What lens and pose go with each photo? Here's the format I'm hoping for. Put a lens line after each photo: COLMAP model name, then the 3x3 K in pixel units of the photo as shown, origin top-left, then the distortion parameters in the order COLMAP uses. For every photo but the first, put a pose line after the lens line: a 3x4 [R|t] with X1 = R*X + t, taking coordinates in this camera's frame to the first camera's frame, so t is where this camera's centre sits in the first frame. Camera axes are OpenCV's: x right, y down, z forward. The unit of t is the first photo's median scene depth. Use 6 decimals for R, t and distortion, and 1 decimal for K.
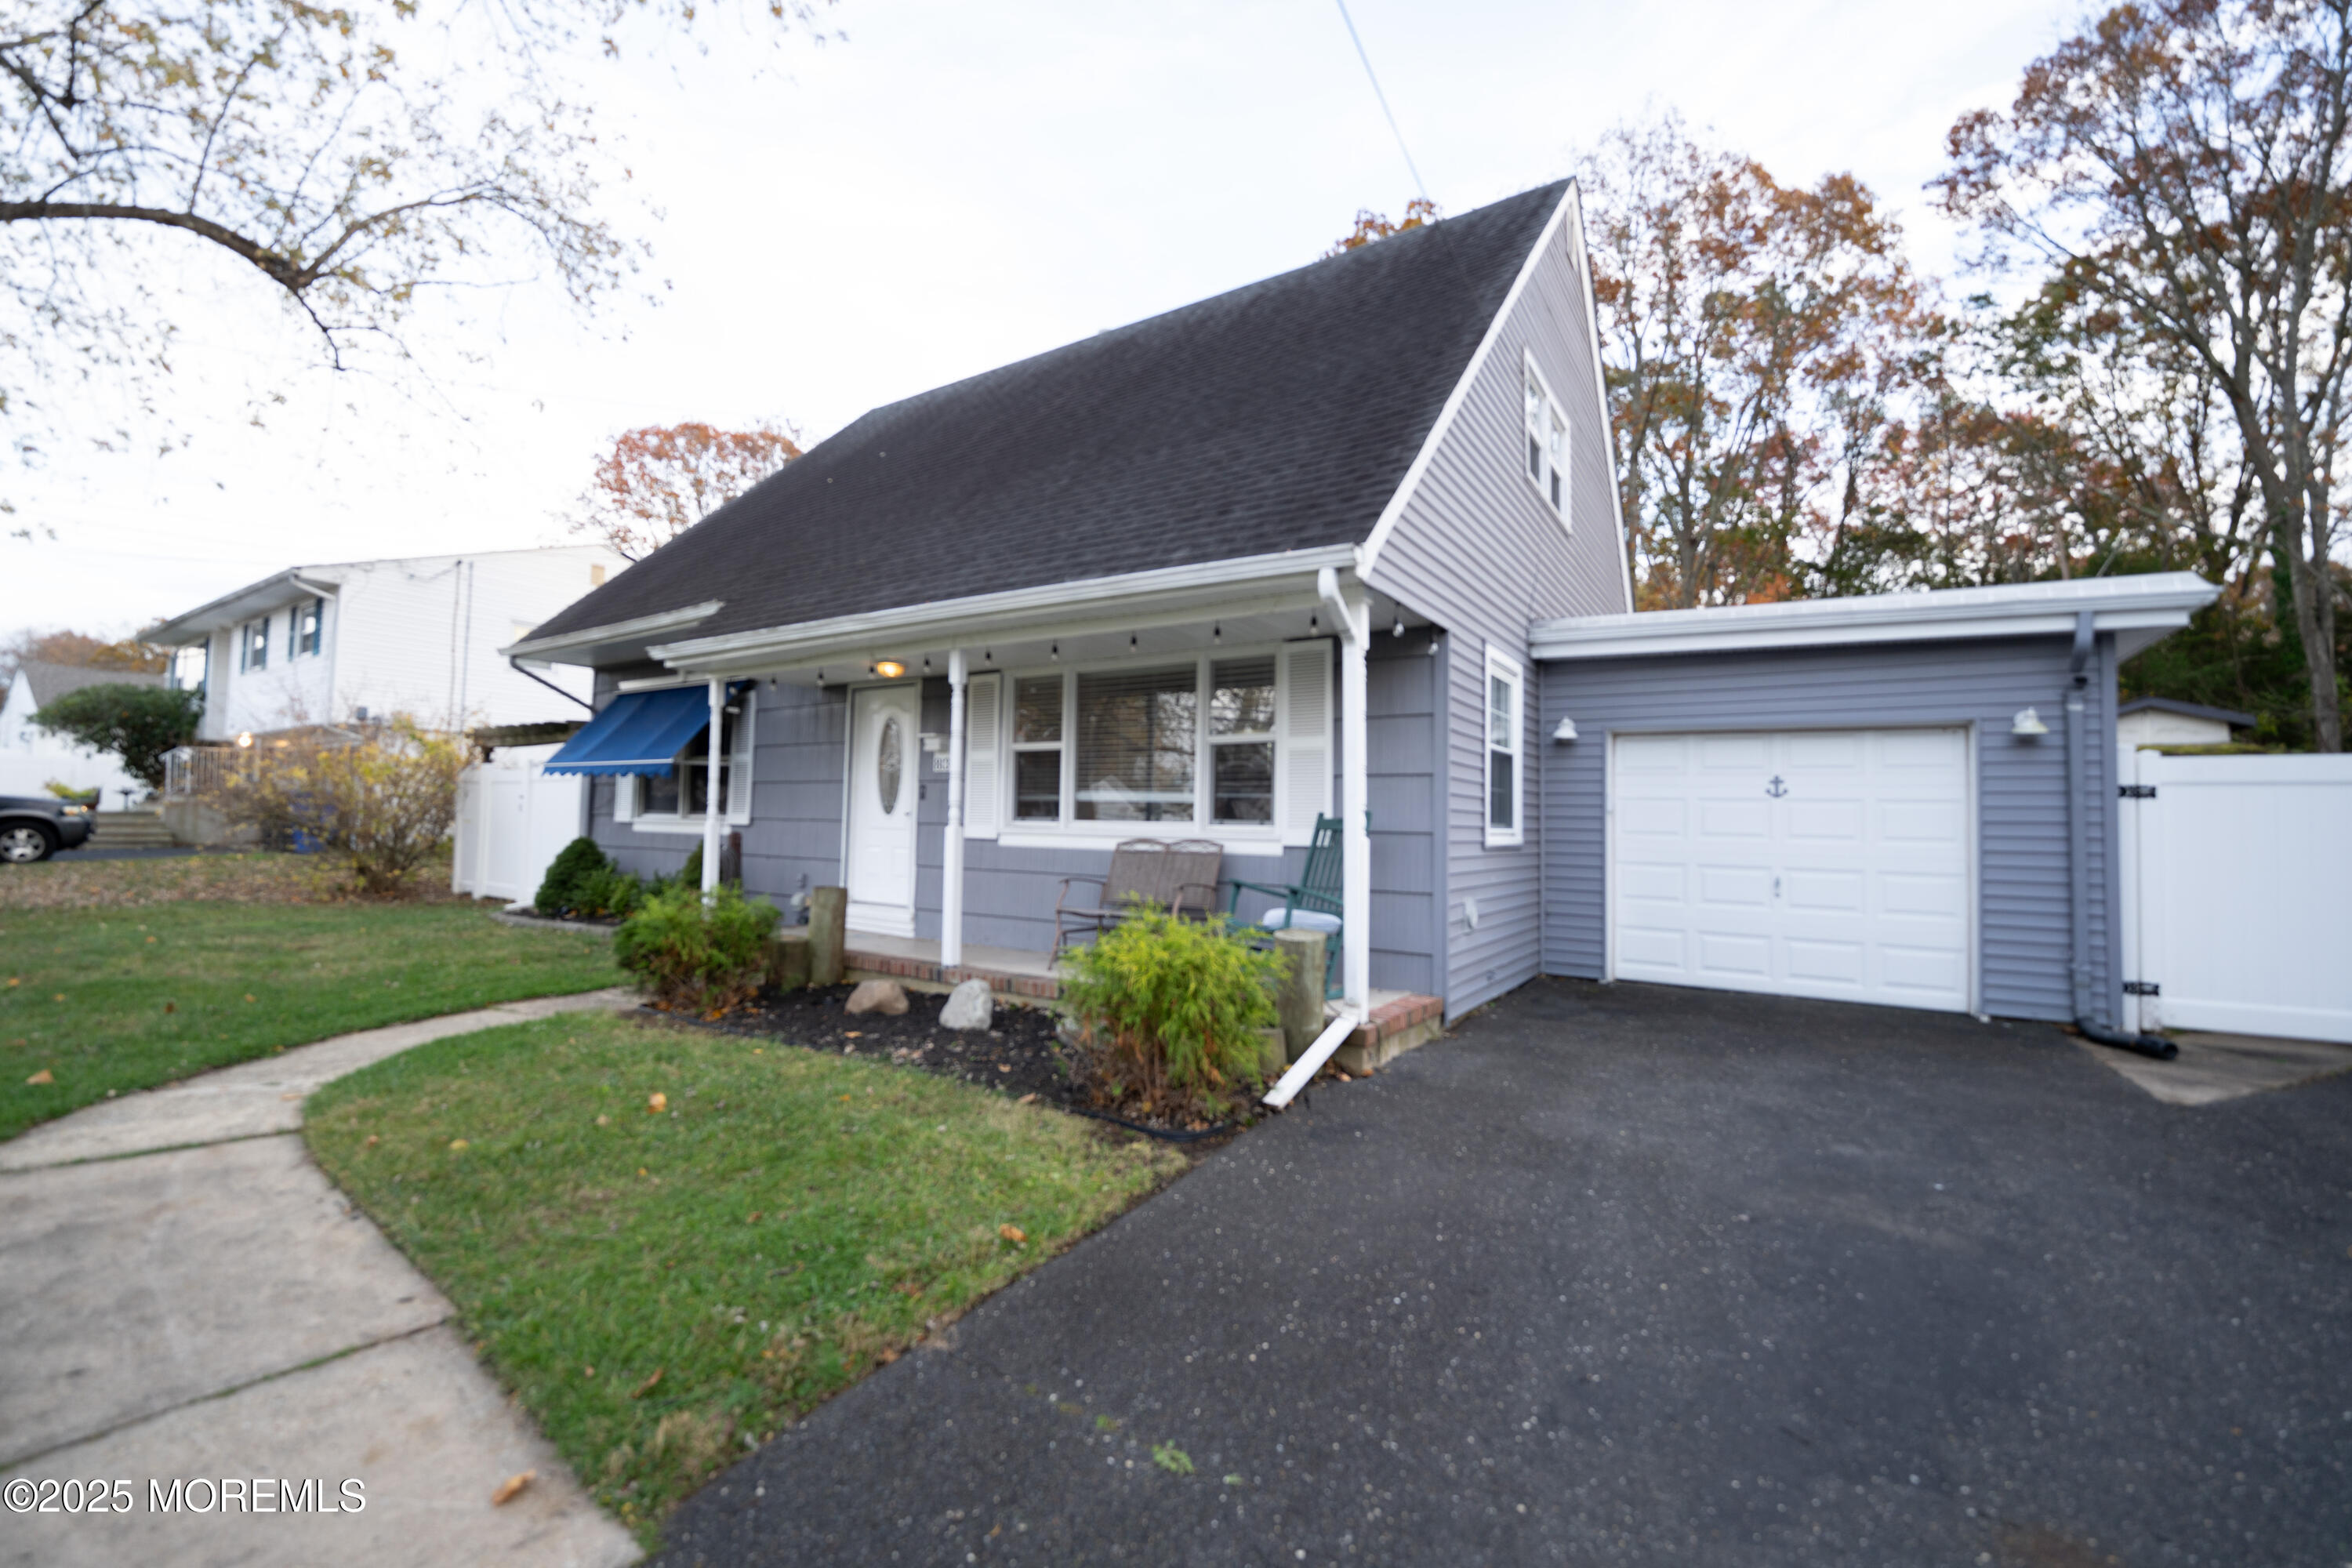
lens RADIAL K [[961.2, 0, 1176.0], [0, 961.2, 784.0], [0, 0, 1]] dist [-0.011641, 0.000076]
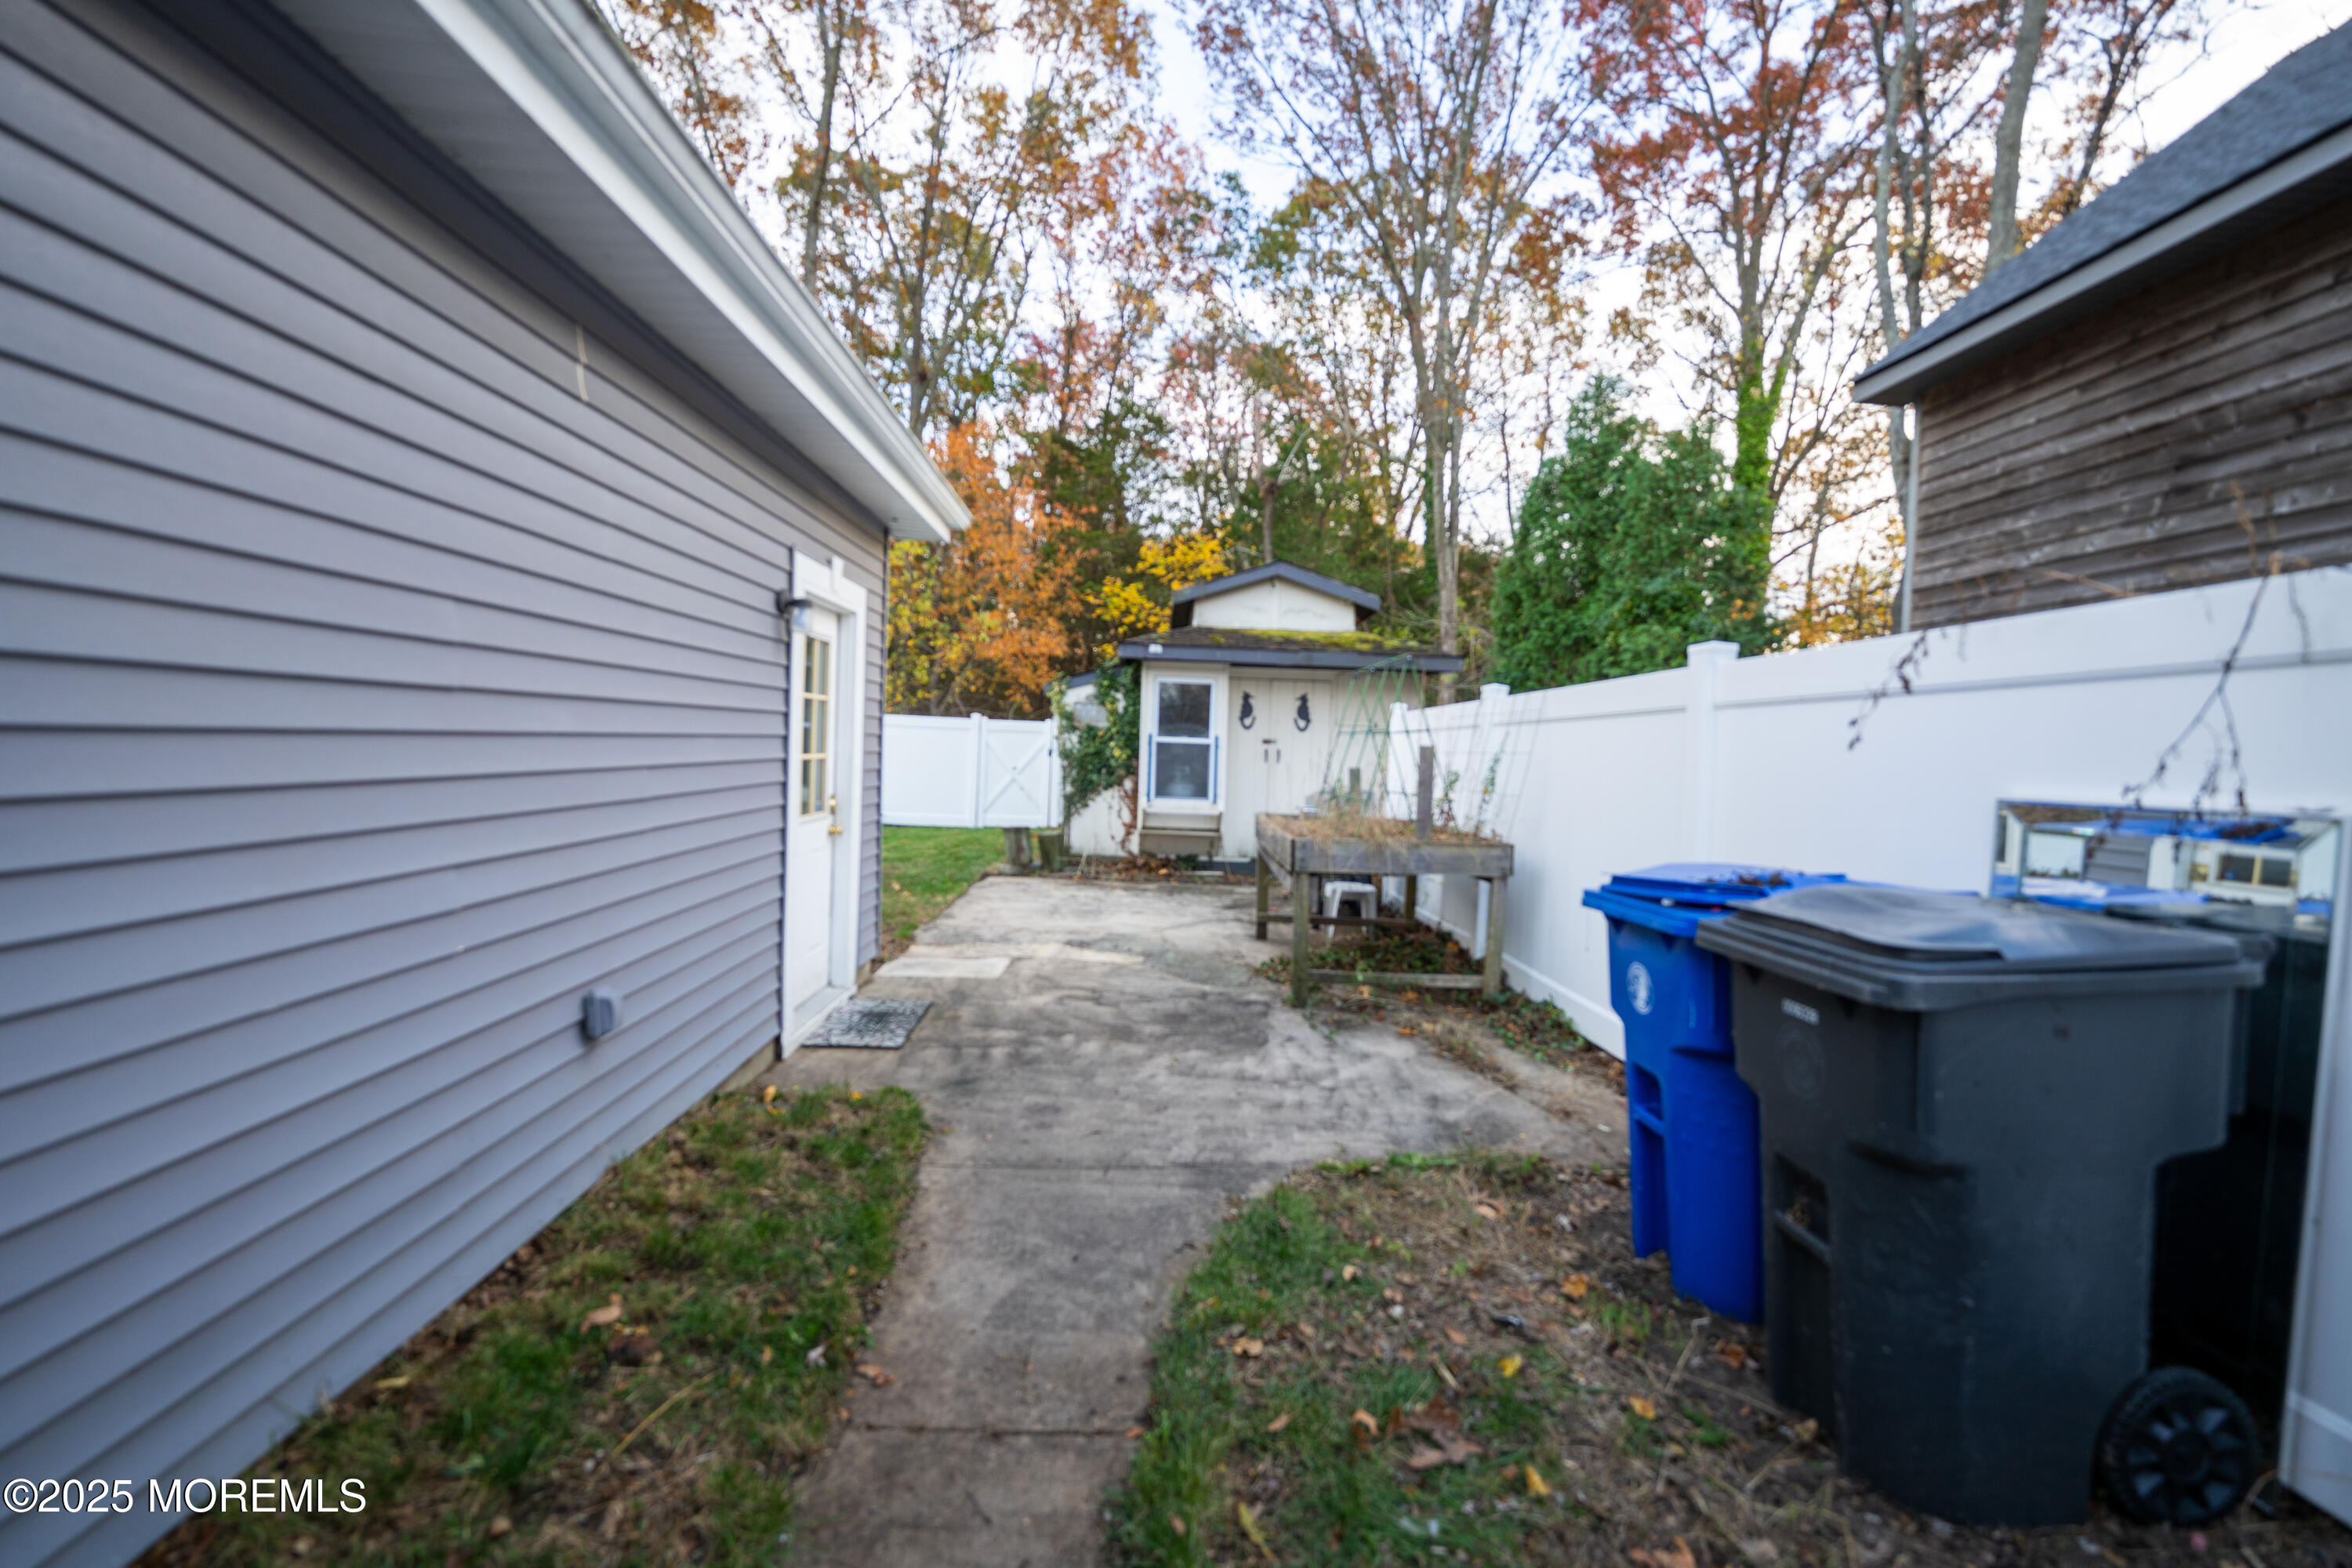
lens RADIAL K [[1013.1, 0, 1176.0], [0, 1013.1, 784.0], [0, 0, 1]] dist [-0.016241, -0.000298]
pose [[0.813094, -0.003113, 0.582124, 0.892766], [-0.049789, 0.995950, 0.074870, 0.046096], [-0.579999, -0.089860, 0.809646, 0.711076]]
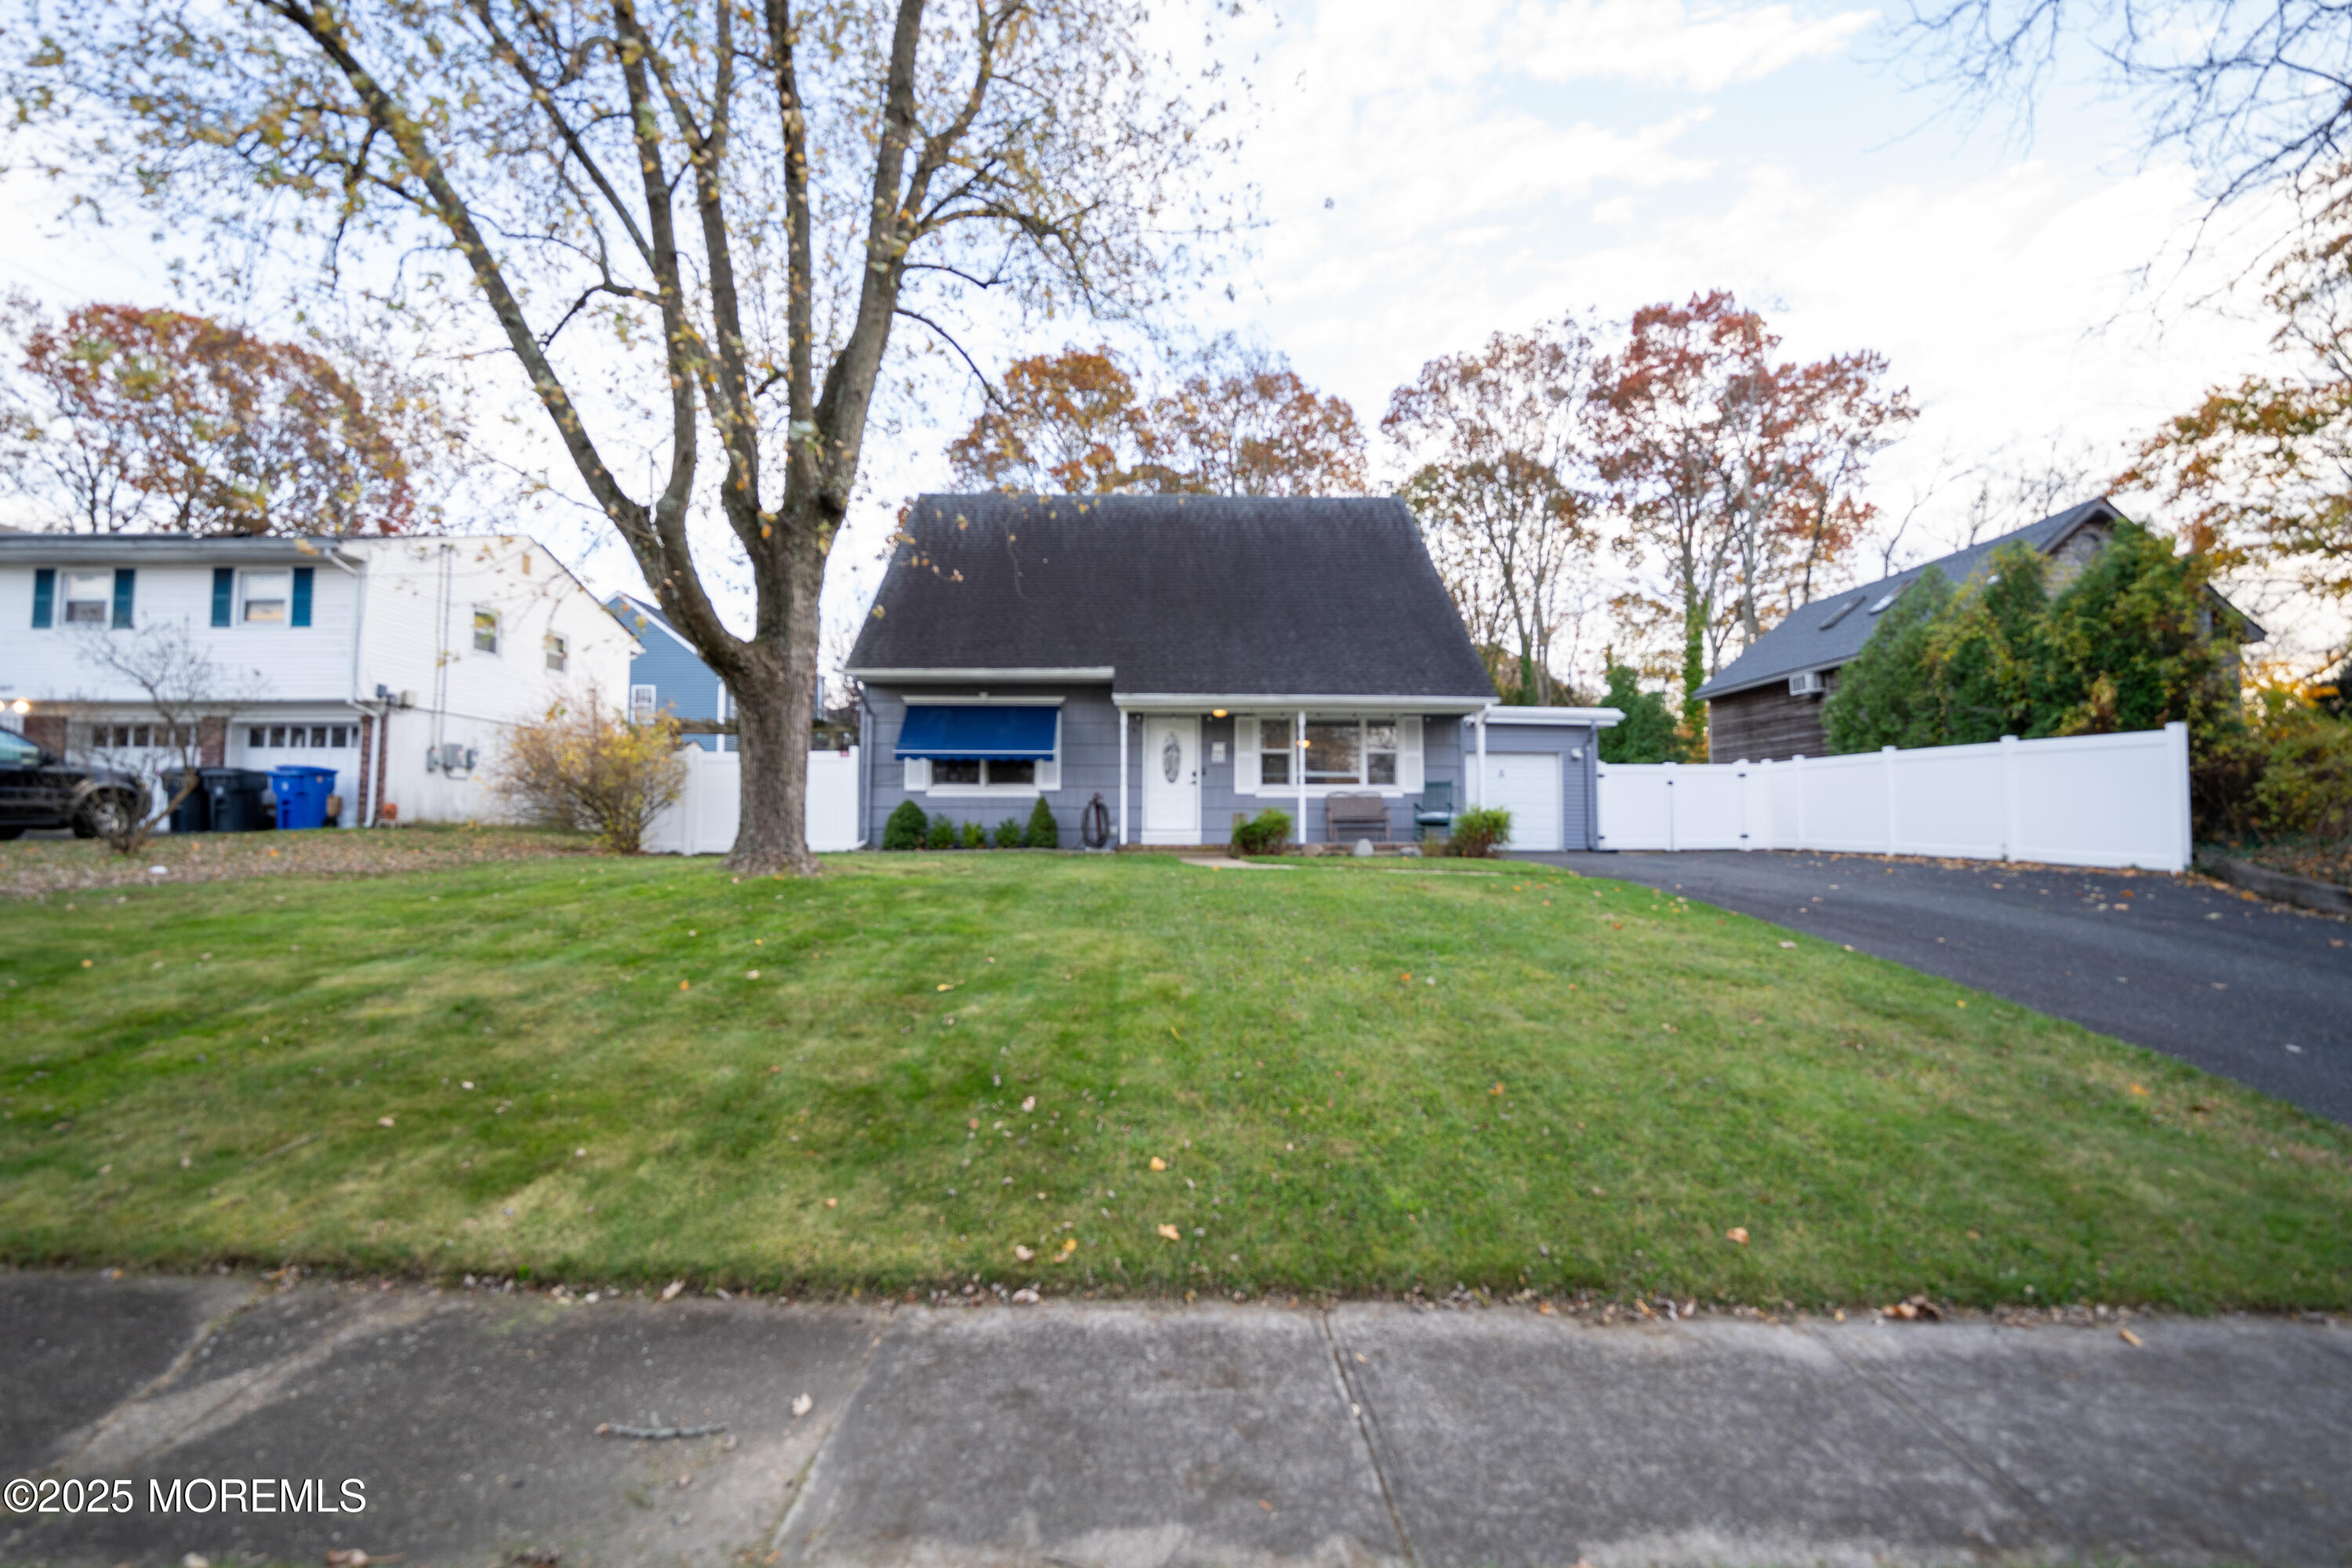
lens RADIAL K [[961.2, 0, 1176.0], [0, 961.2, 784.0], [0, 0, 1]] dist [-0.011641, 0.000076]
pose [[0.830437, 0.007079, 0.557067, -1.412418], [-0.010044, 0.999947, 0.002265, 0.030131], [-0.557022, -0.007476, 0.830464, -0.625490]]
